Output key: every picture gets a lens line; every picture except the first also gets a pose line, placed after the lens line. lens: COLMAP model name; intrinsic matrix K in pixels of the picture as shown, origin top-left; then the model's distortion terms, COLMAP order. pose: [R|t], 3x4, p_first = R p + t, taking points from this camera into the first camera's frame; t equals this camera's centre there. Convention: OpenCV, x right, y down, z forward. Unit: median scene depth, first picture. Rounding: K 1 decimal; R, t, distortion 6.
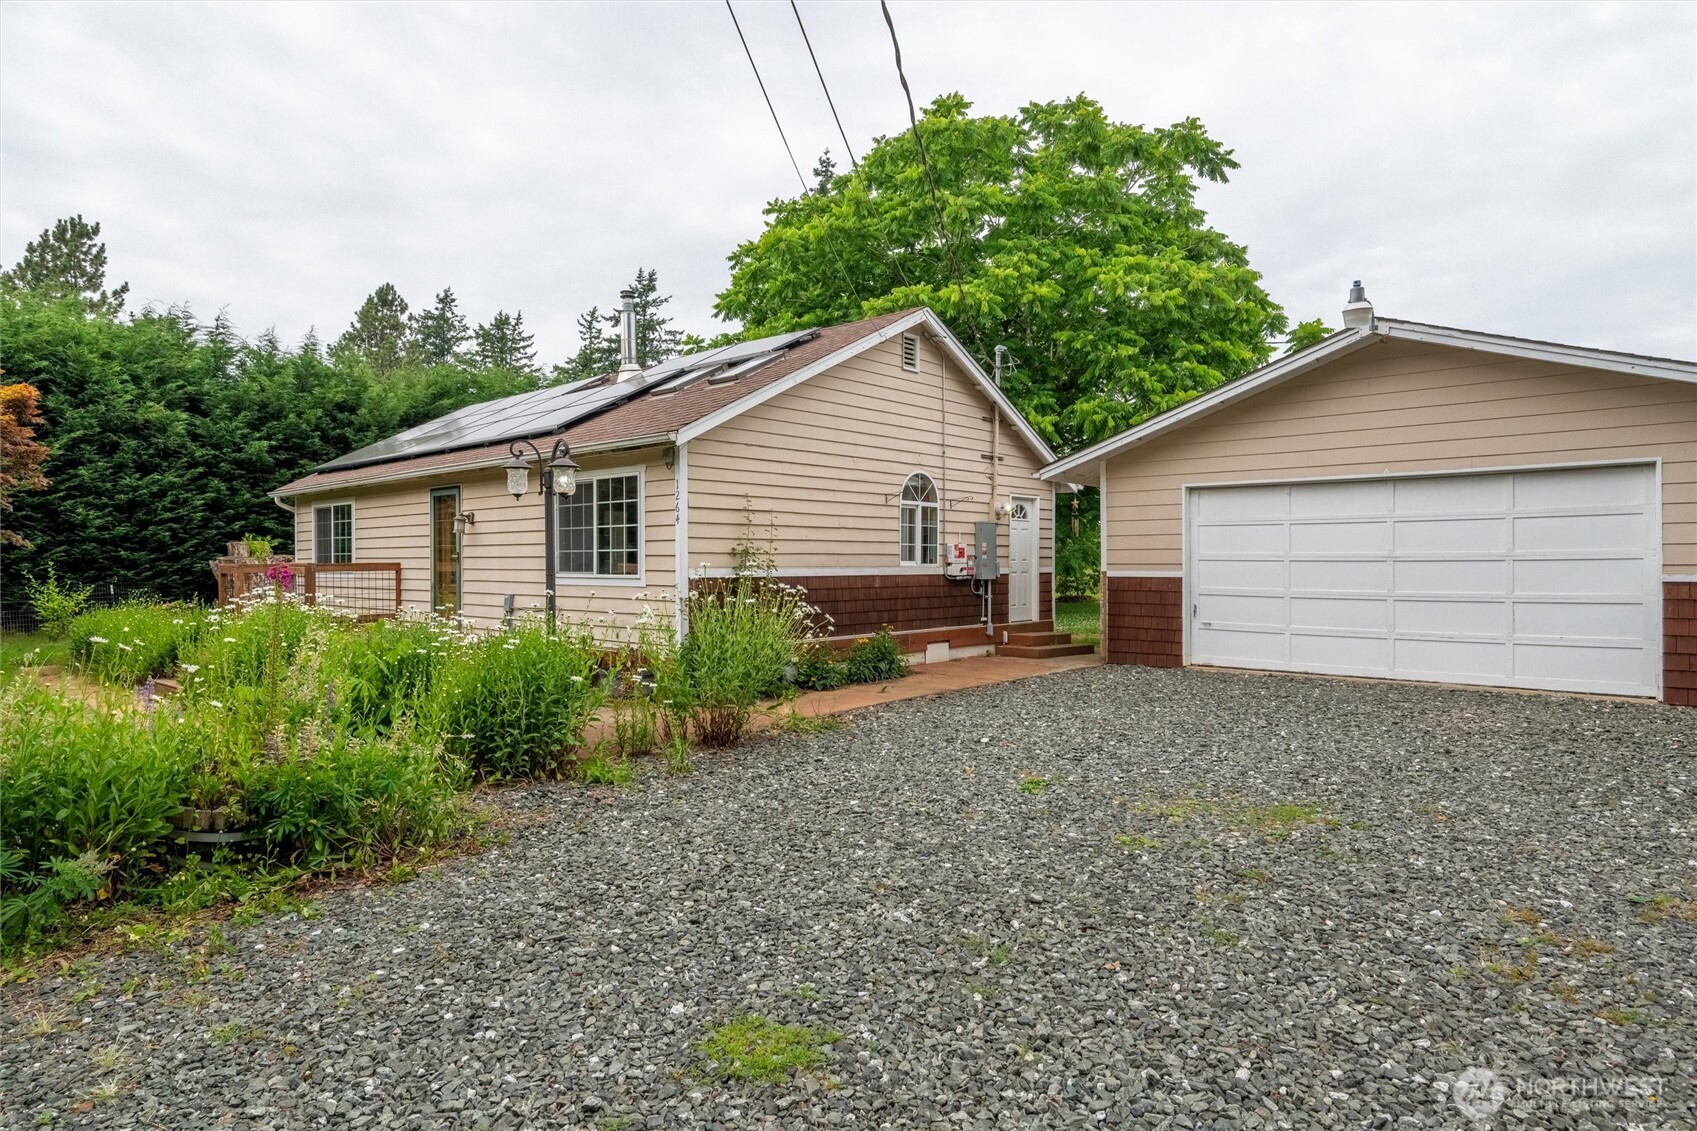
lens RADIAL K [[982.4, 0, 849.8], [0, 982.4, 560.3], [0, 0, 1]] dist [-0.000606, 0.004055]
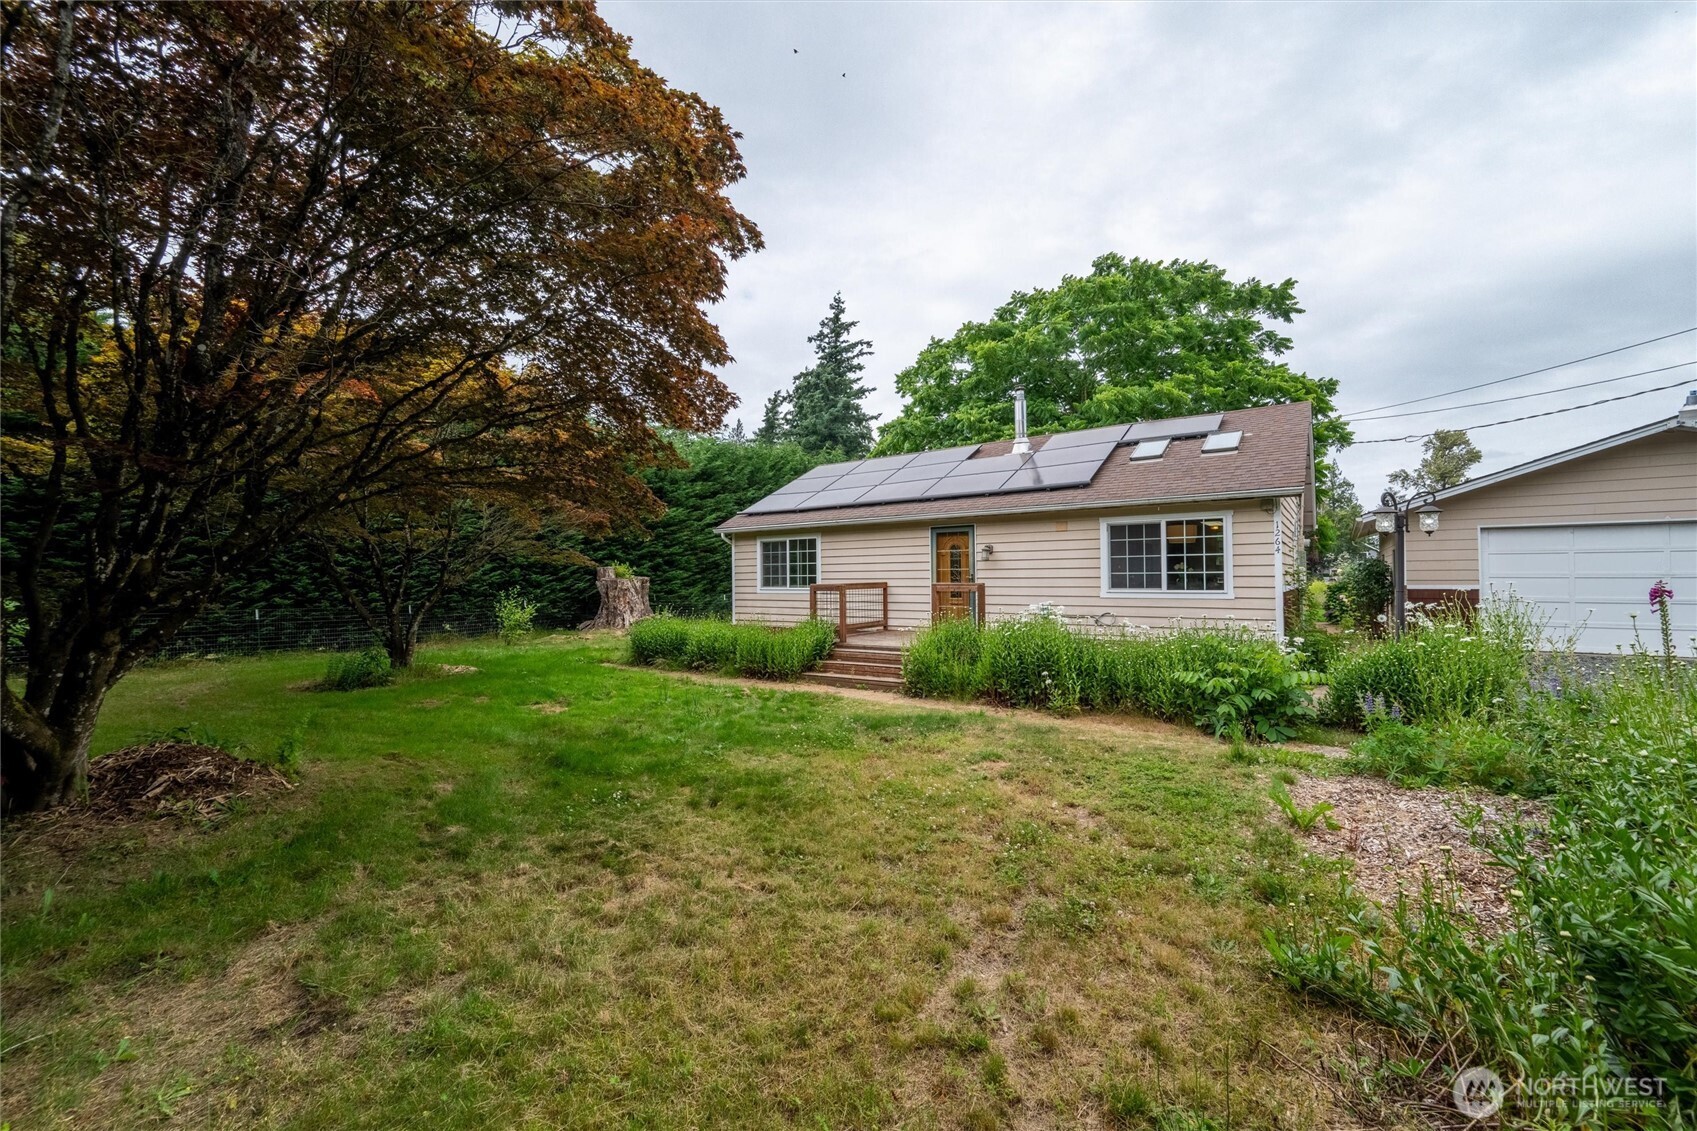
lens RADIAL K [[686.5, 0, 844.0], [0, 686.5, 566.5], [0, 0, 1]] dist [0.000453, 0.000586]
pose [[0.994864, -0.003486, 0.101165, -0.610477], [0.005163, 0.999854, -0.016313, -0.004085], [-0.101093, 0.016751, 0.994736, 0.068016]]
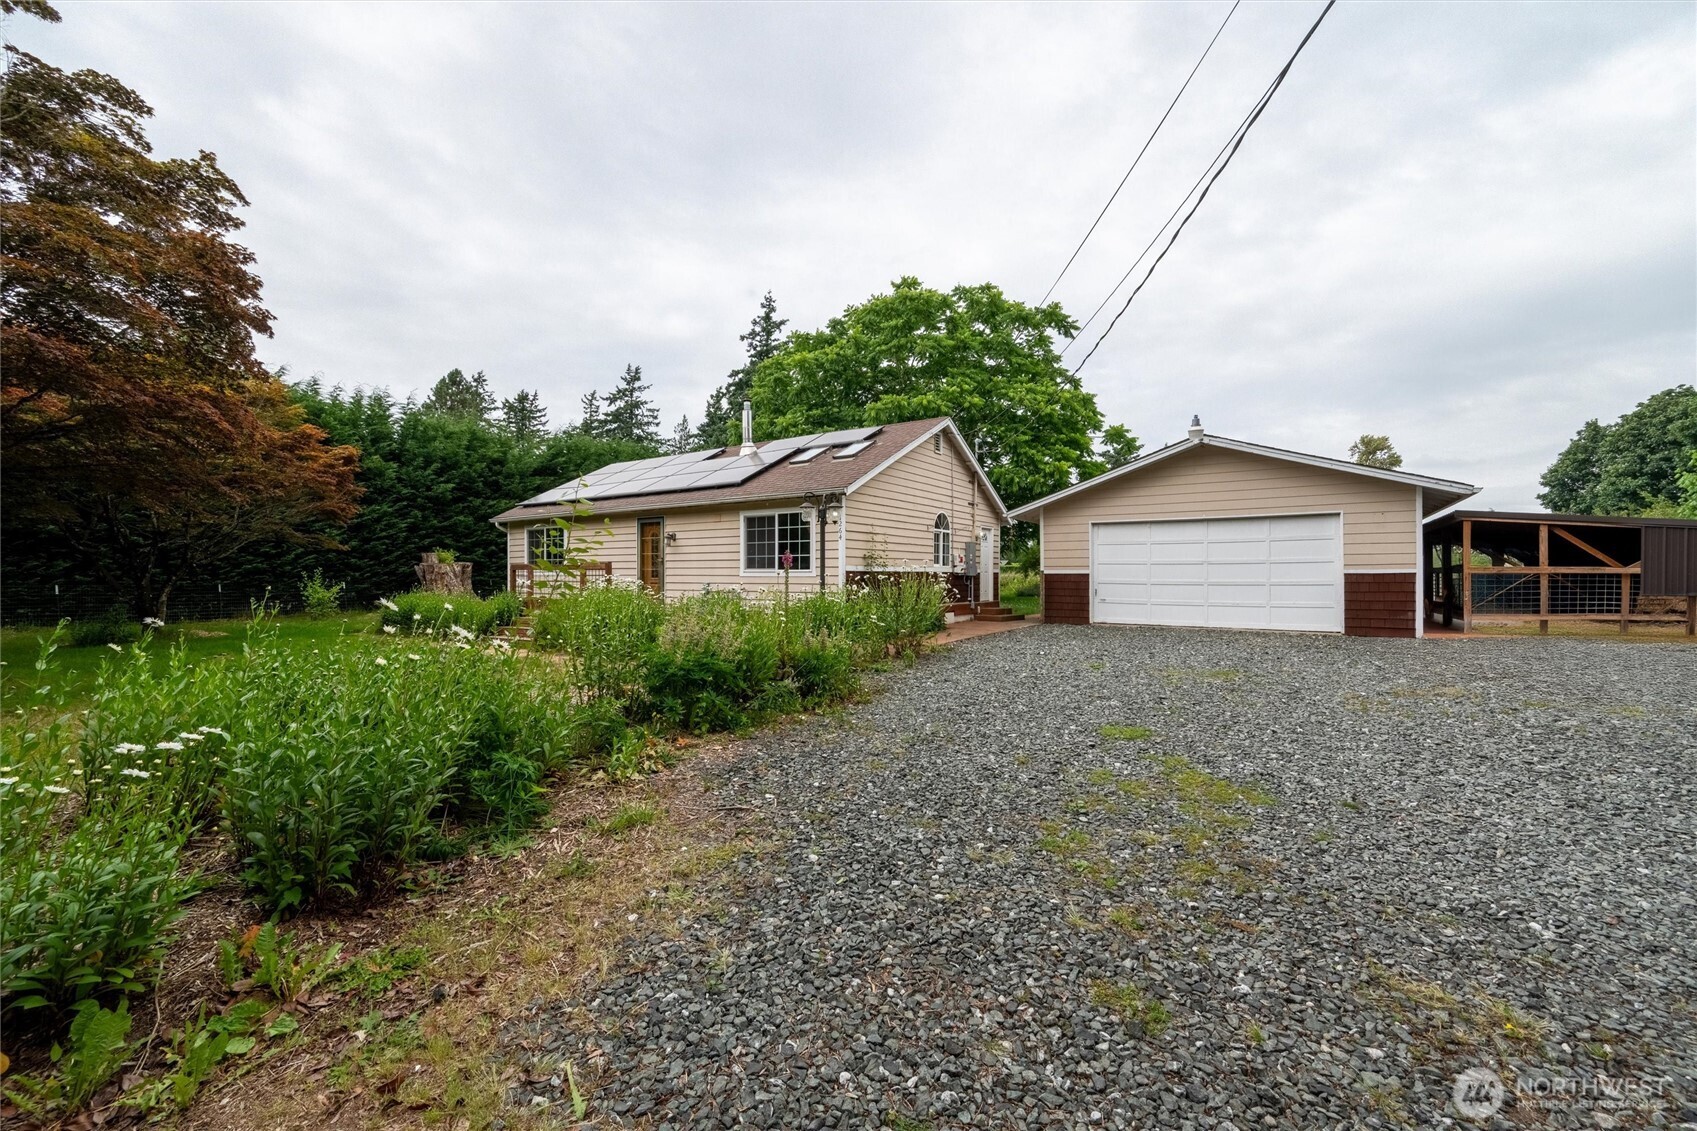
lens RADIAL K [[686.5, 0, 855.5], [0, 686.5, 572.4], [0, 0, 1]] dist [0.000453, 0.000586]
pose [[0.989636, 0.002329, 0.143580, -0.224185], [-0.002207, 0.999997, -0.001009, 0.014895], [-0.143582, 0.000682, 0.989638, -0.147549]]
